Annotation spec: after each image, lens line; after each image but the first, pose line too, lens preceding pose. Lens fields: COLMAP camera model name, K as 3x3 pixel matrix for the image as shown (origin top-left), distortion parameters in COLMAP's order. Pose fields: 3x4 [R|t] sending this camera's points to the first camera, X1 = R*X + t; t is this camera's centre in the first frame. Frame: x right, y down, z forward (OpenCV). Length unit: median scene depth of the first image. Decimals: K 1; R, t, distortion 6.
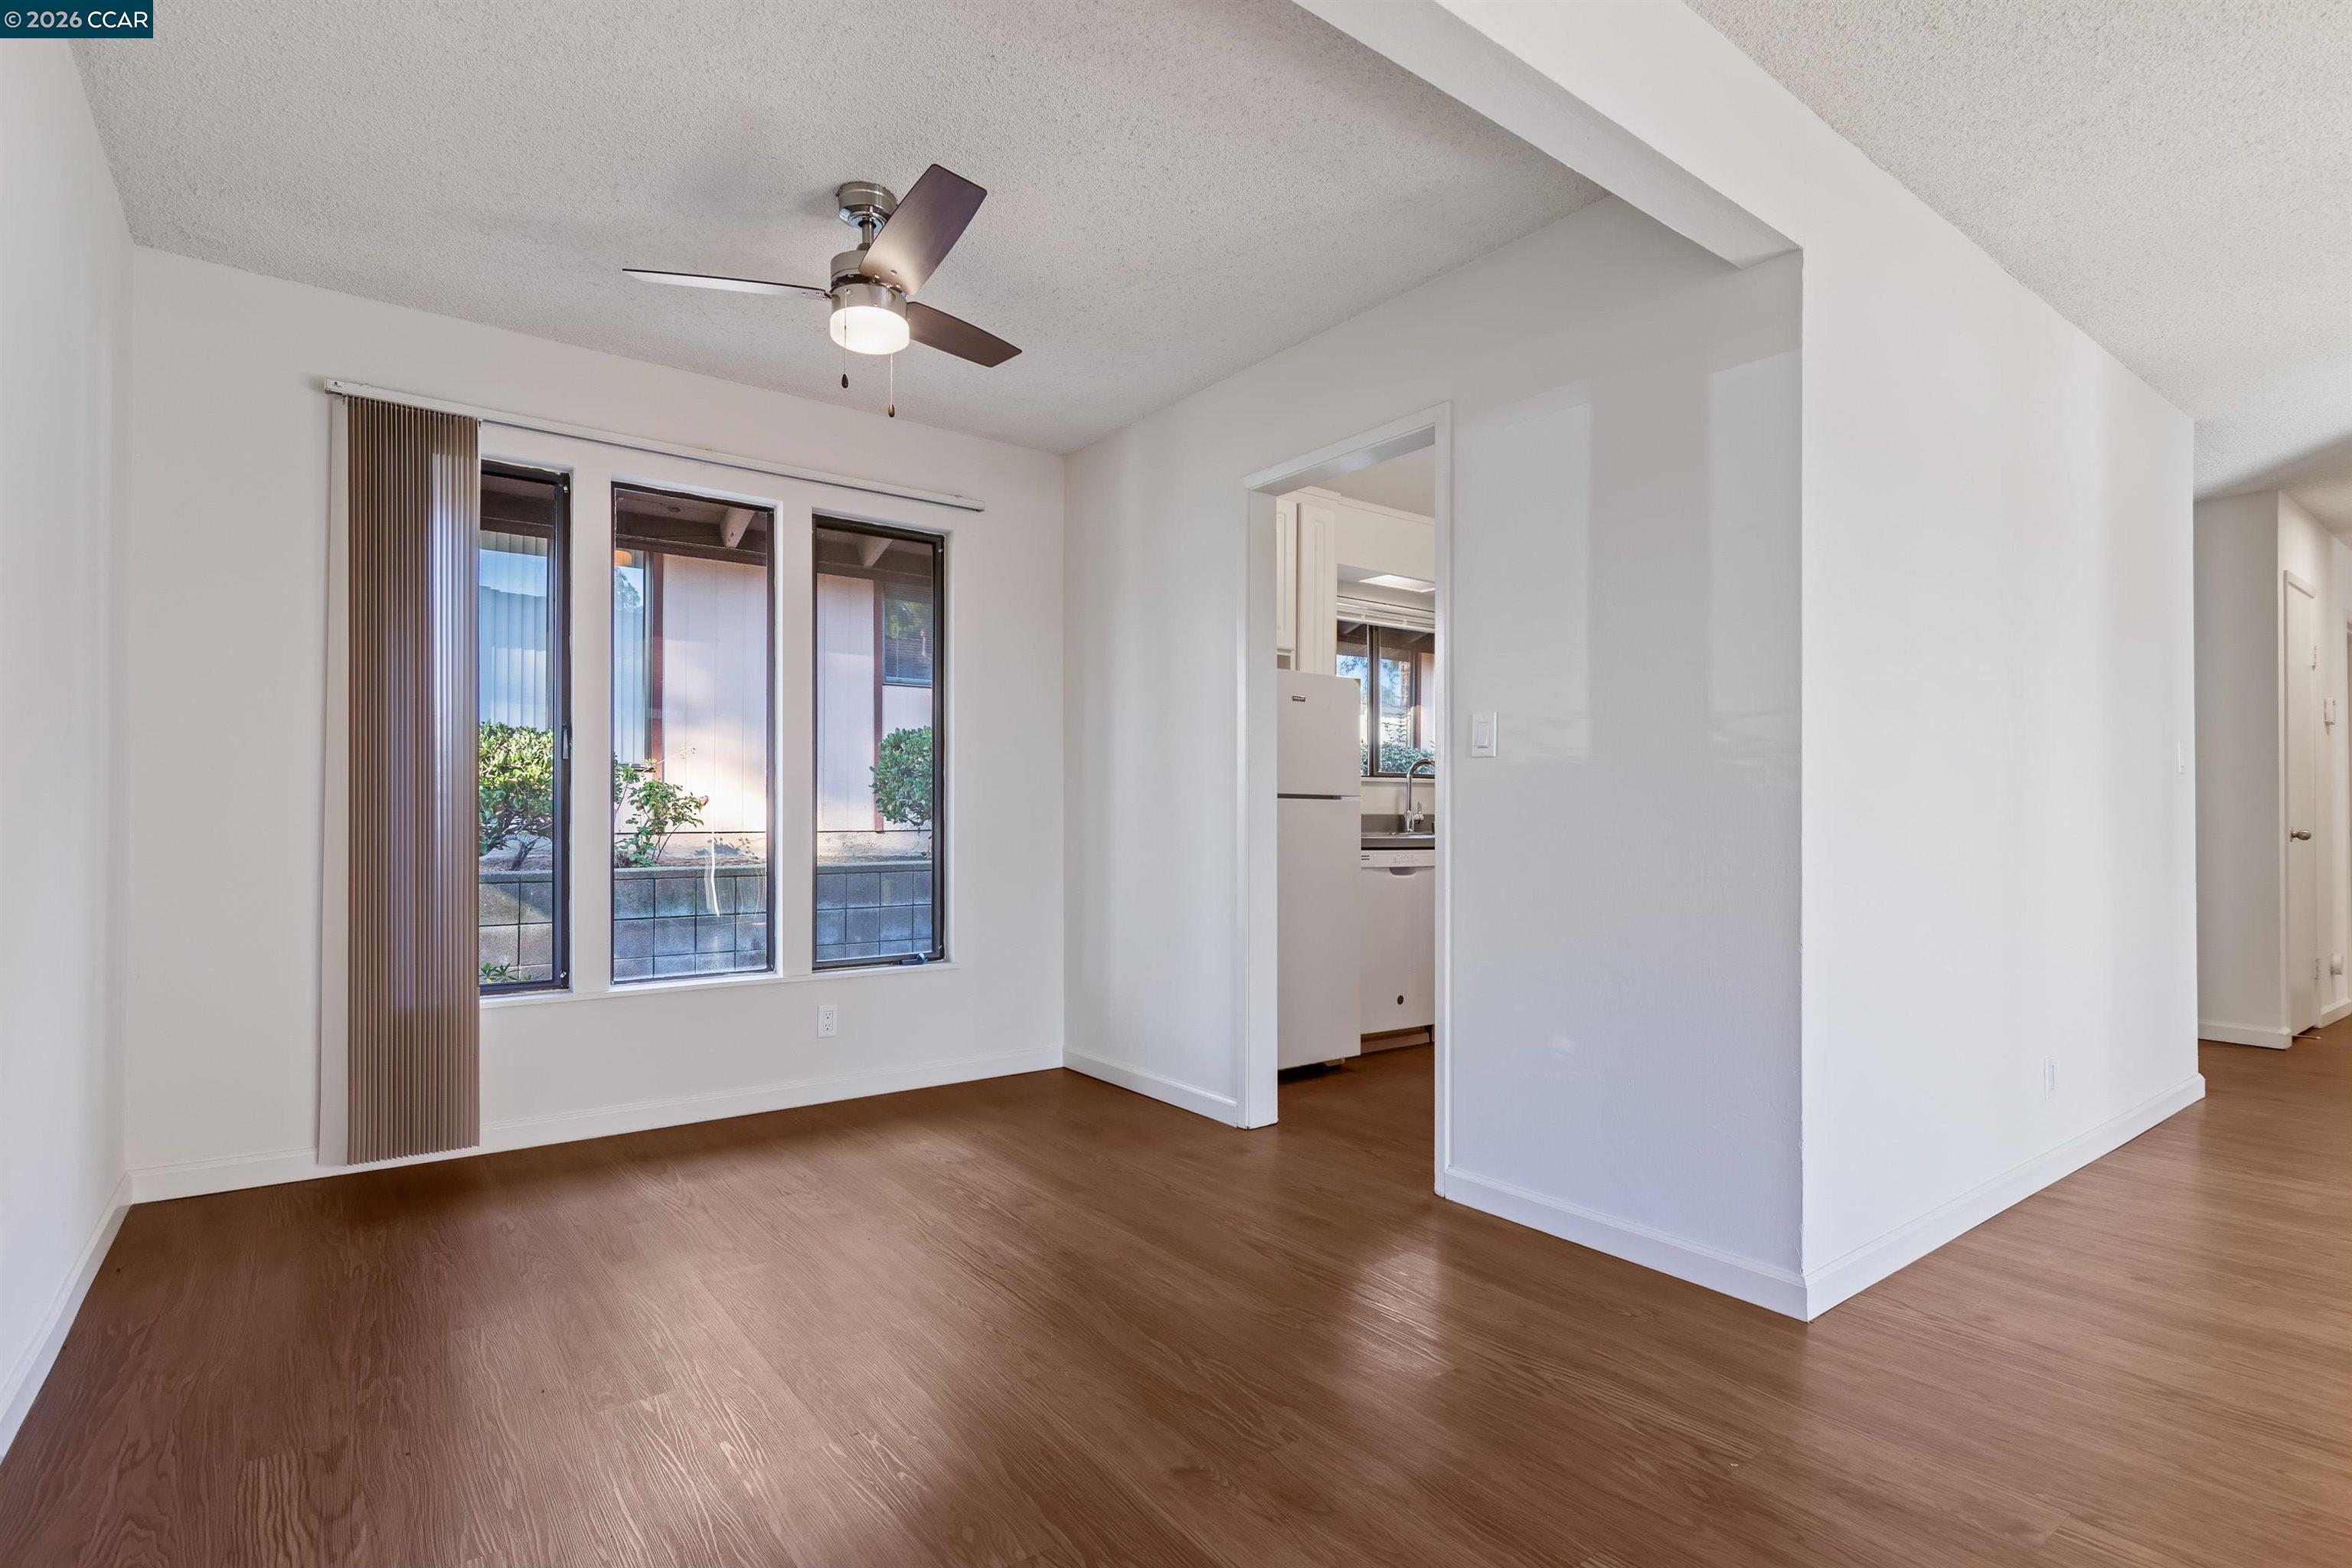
lens RADIAL K [[1131.7, 0, 1169.8], [0, 1131.7, 806.7], [0, 0, 1]] dist [-0.005258, 0.005358]
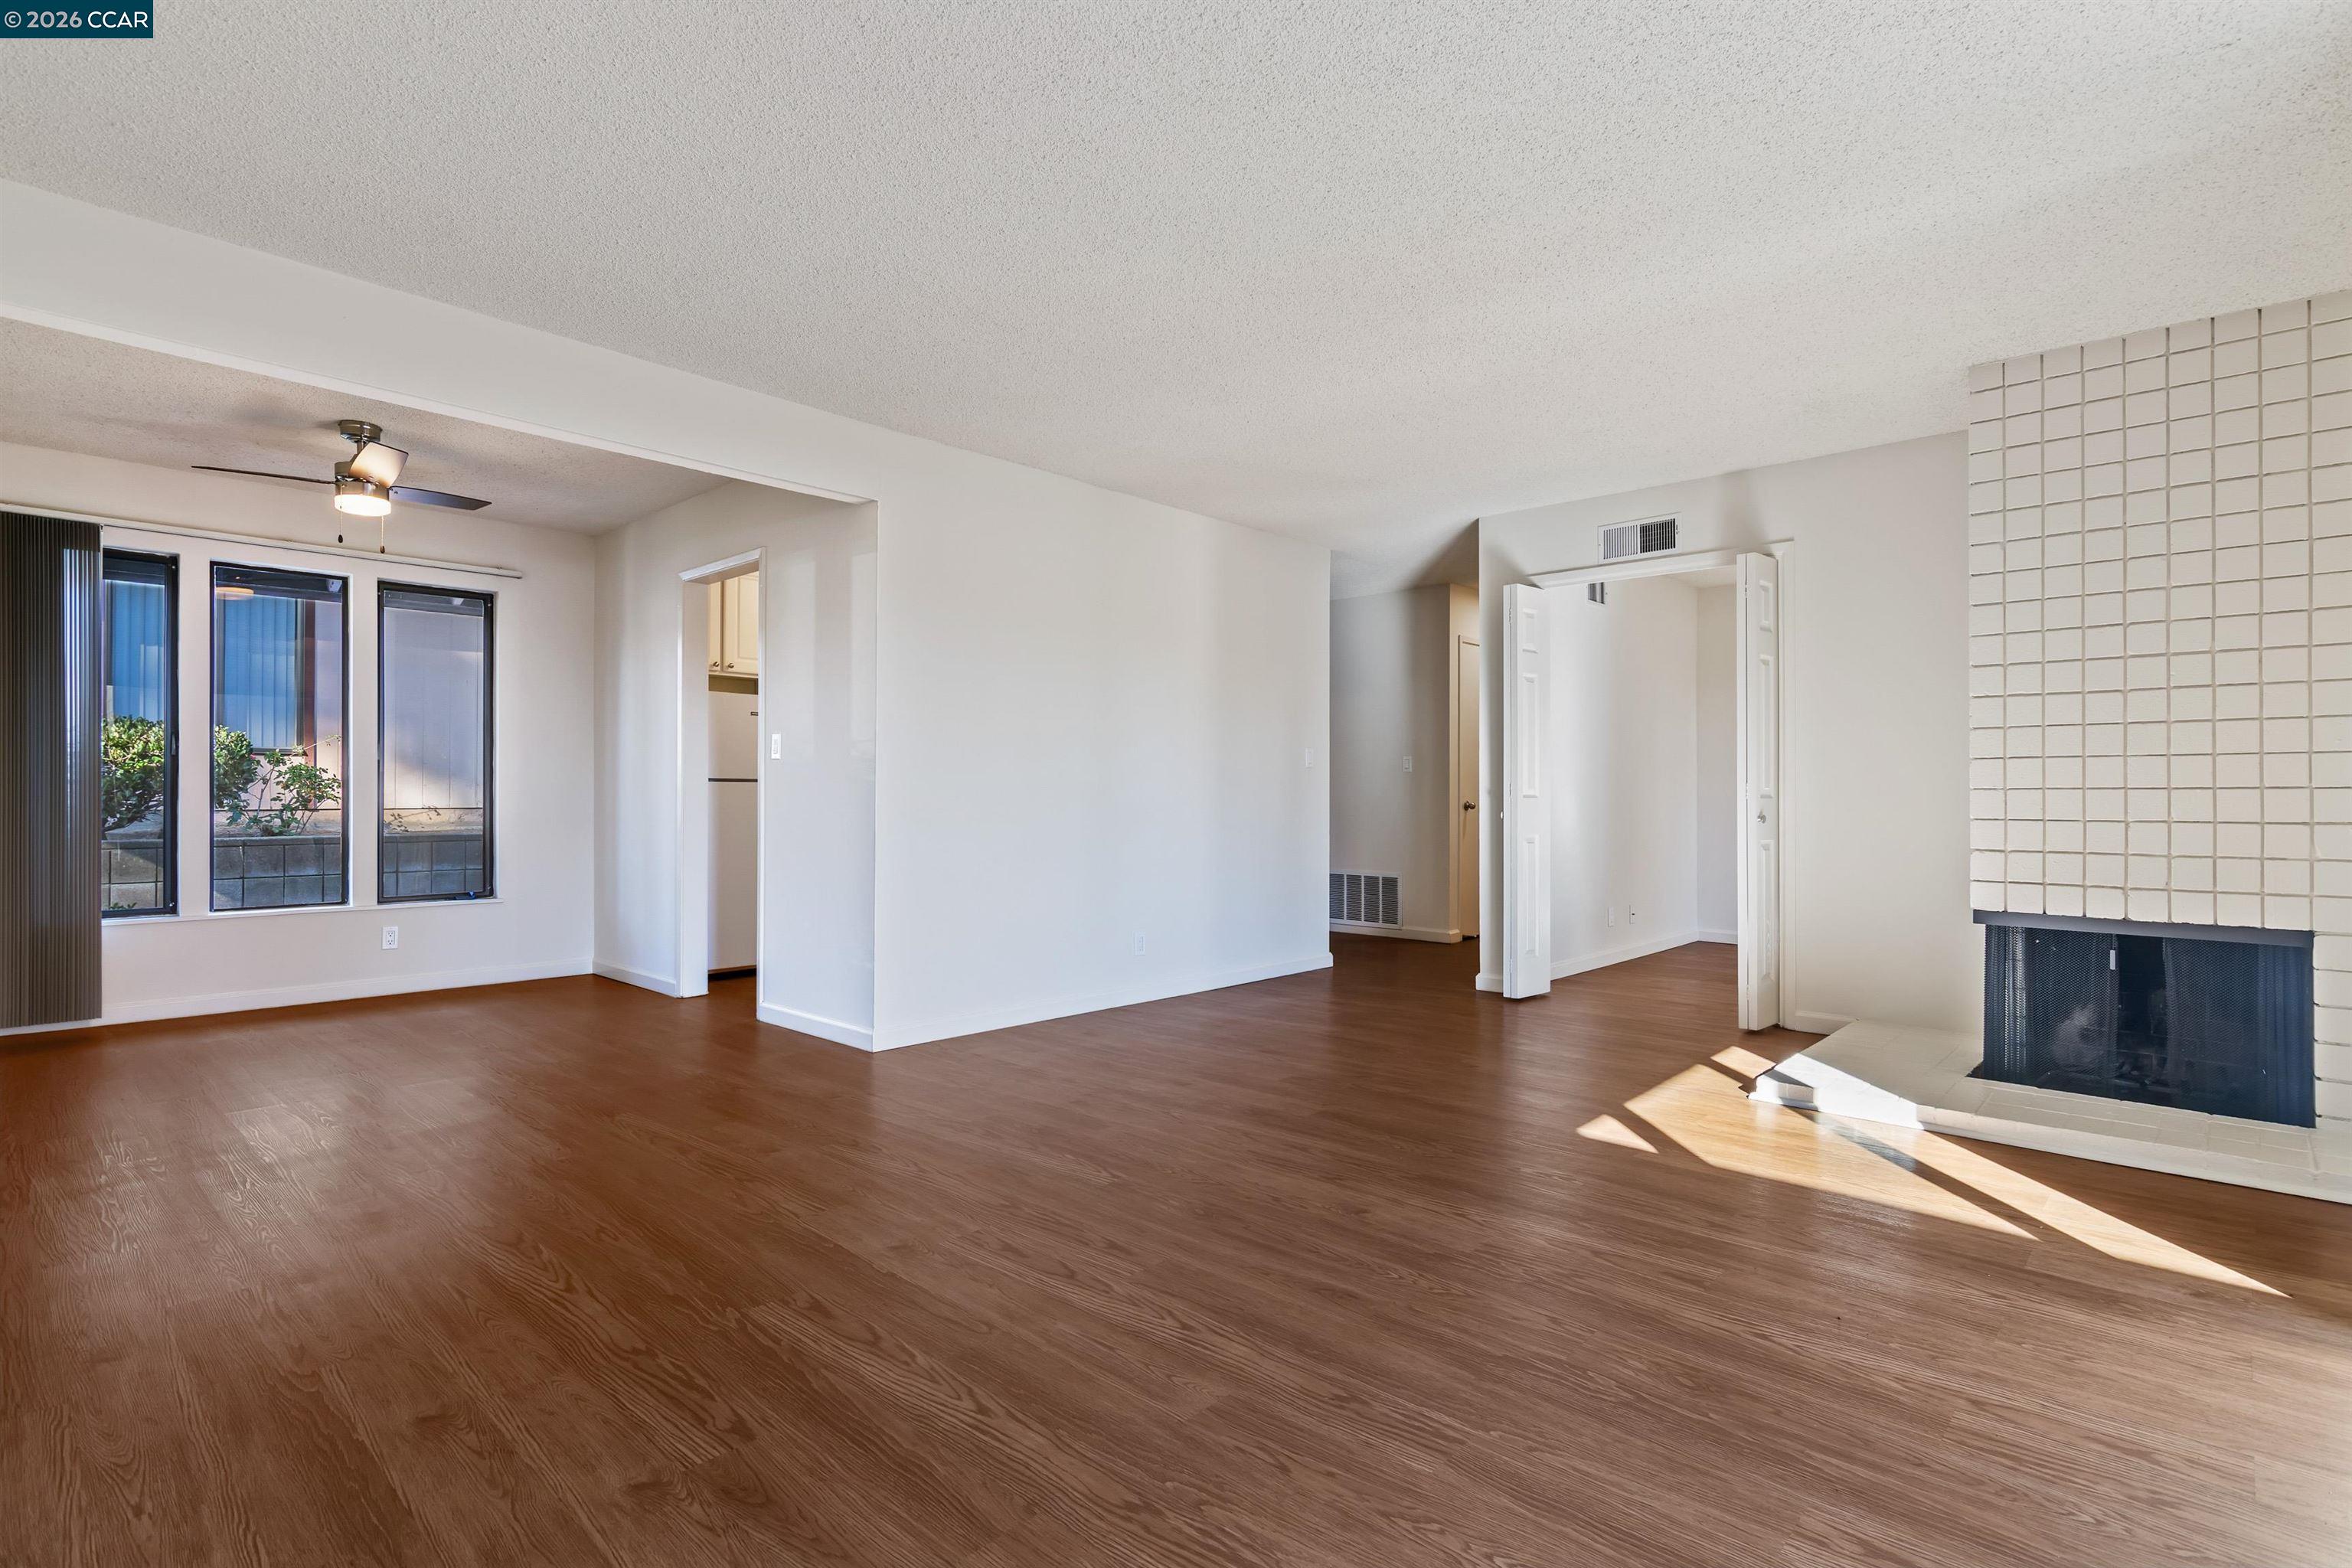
lens RADIAL K [[1131.7, 0, 1172.0], [0, 1131.7, 788.2], [0, 0, 1]] dist [-0.005258, 0.005358]
pose [[0.983546, 0.000391, 0.180655, 0.387499], [-0.000958, 0.999995, 0.003049, -0.004919], [-0.180653, -0.003172, 0.983542, -0.548865]]
